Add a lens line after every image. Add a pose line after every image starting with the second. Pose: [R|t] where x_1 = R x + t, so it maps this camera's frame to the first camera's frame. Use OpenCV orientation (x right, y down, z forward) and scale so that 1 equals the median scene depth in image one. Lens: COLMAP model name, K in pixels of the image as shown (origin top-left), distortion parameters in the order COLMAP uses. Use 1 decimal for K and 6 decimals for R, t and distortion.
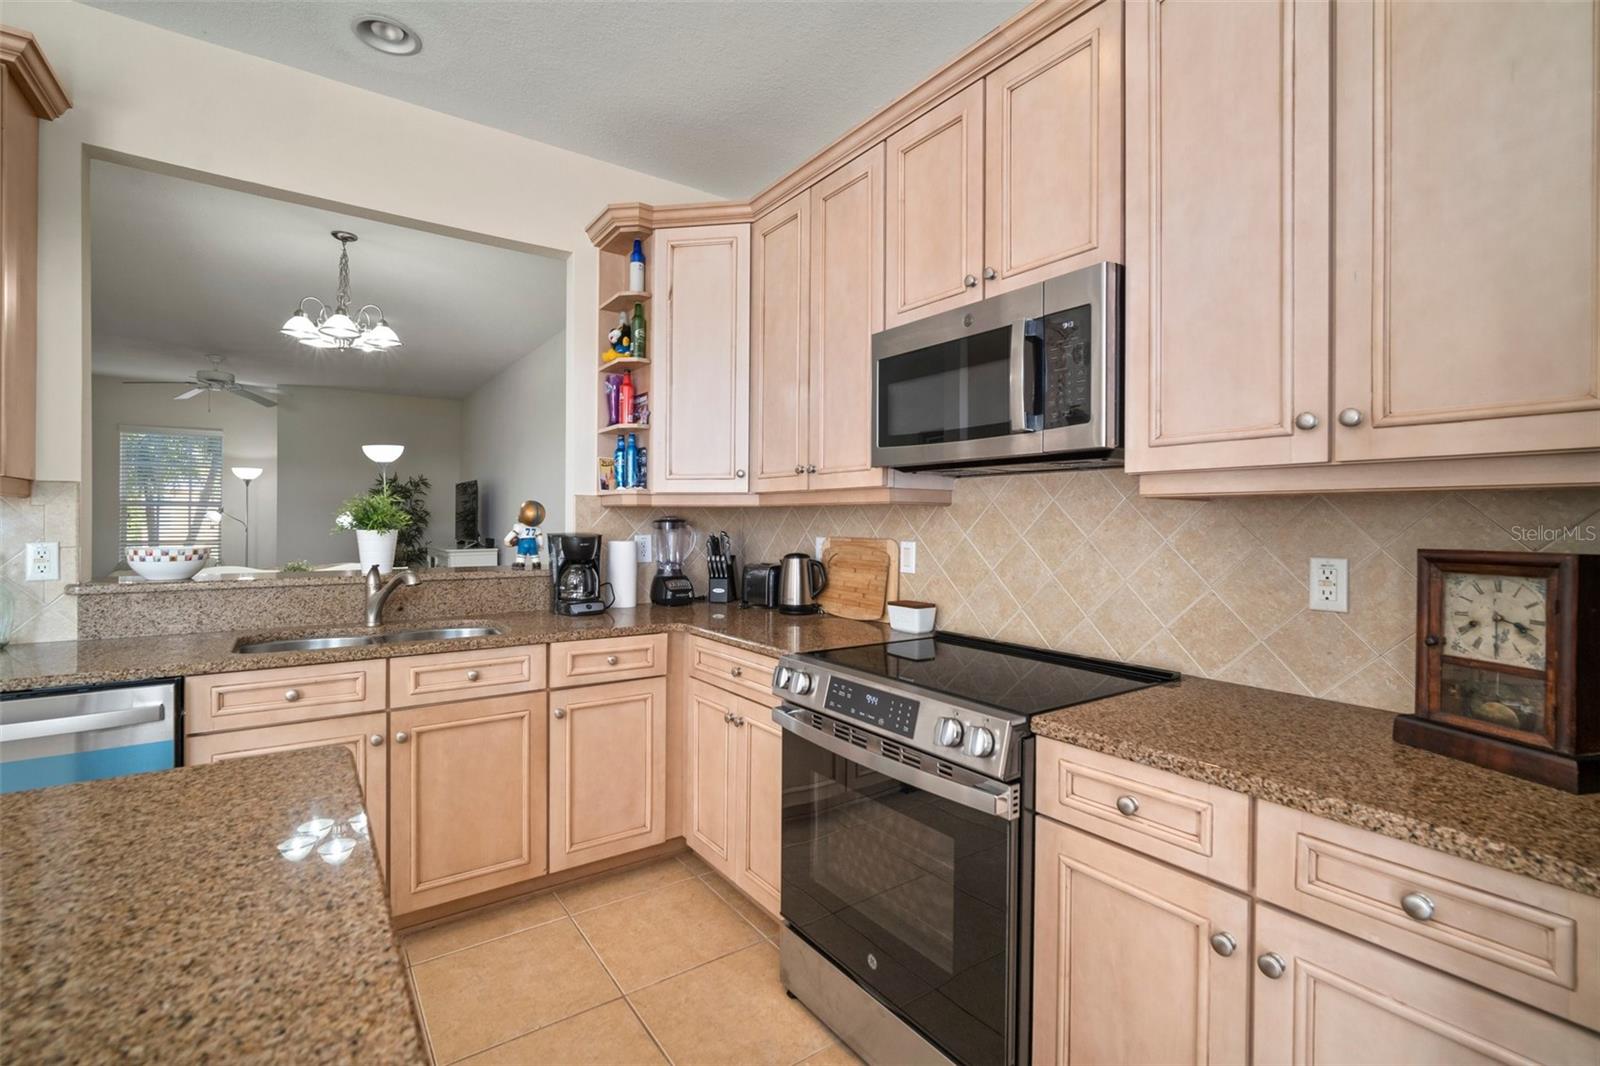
lens RADIAL K [[710.8, 0, 794.3], [0, 710.8, 520.3], [0, 0, 1]] dist [-0.016536, 0.006127]
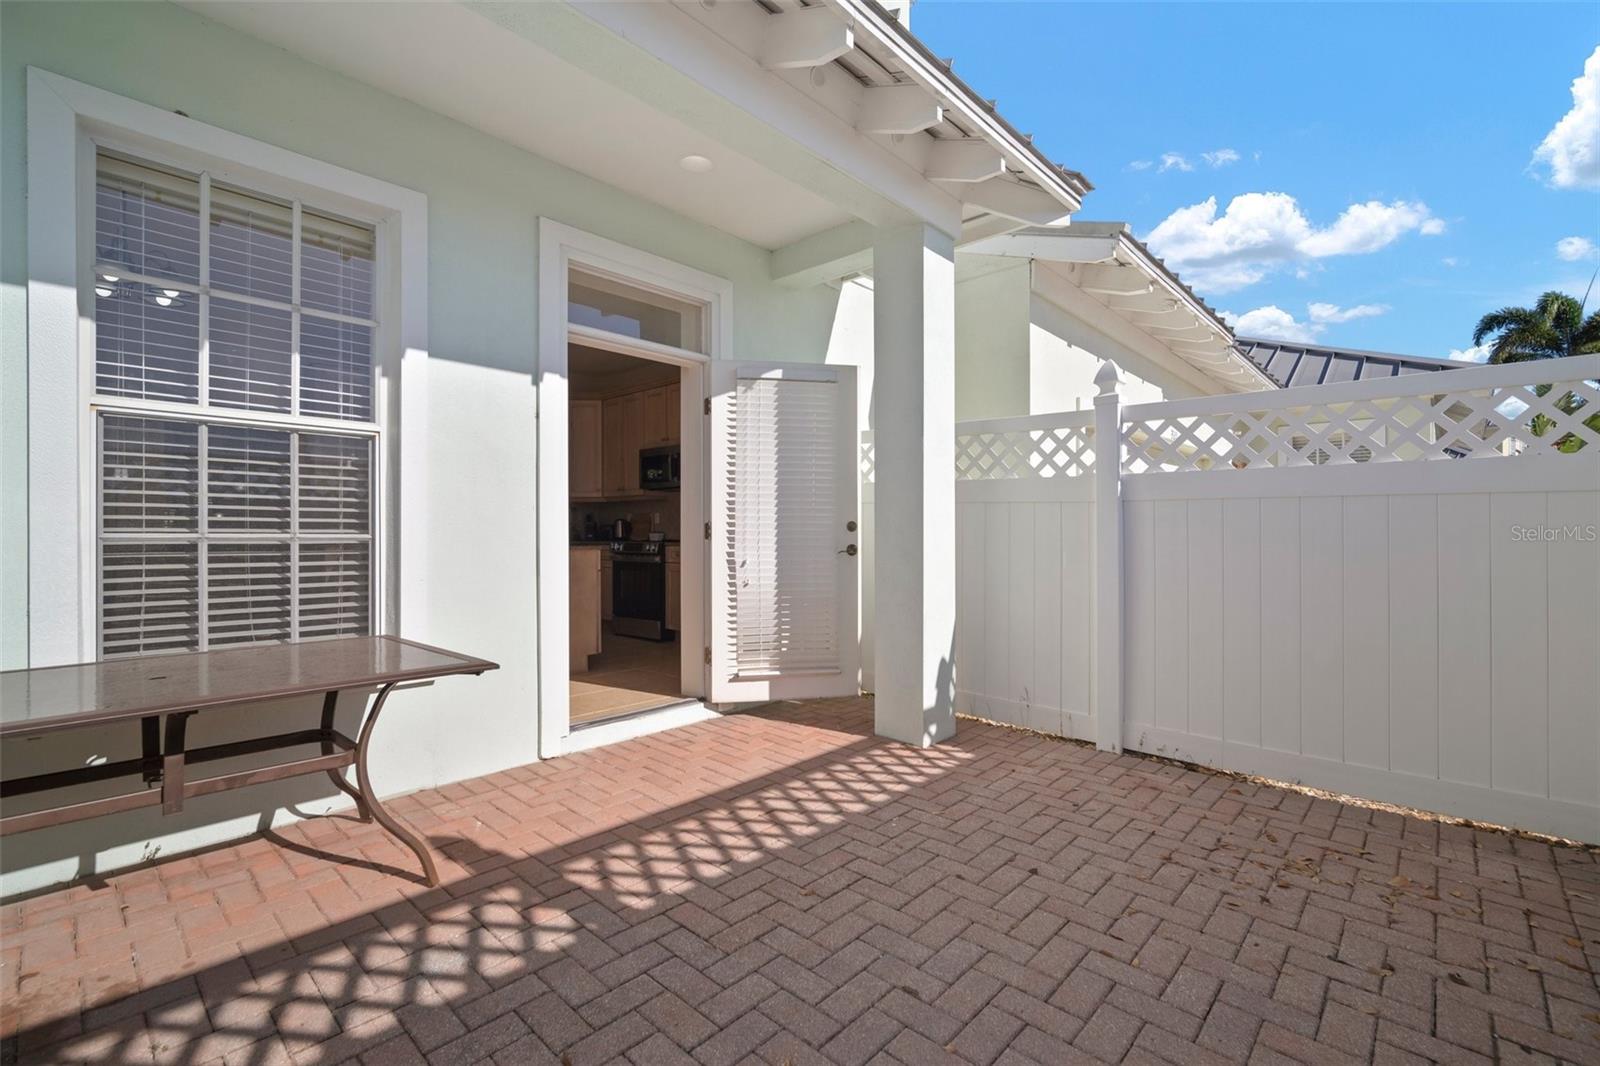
lens RADIAL K [[704.1, 0, 797.8], [0, 704.1, 523.1], [0, 0, 1]] dist [-0.015735, 0.005970]
pose [[0.977395, -0.006701, 0.211314, 0.124391], [0.009495, 0.999880, -0.012210, 0.126664], [-0.211207, 0.013941, 0.977342, -2.237843]]
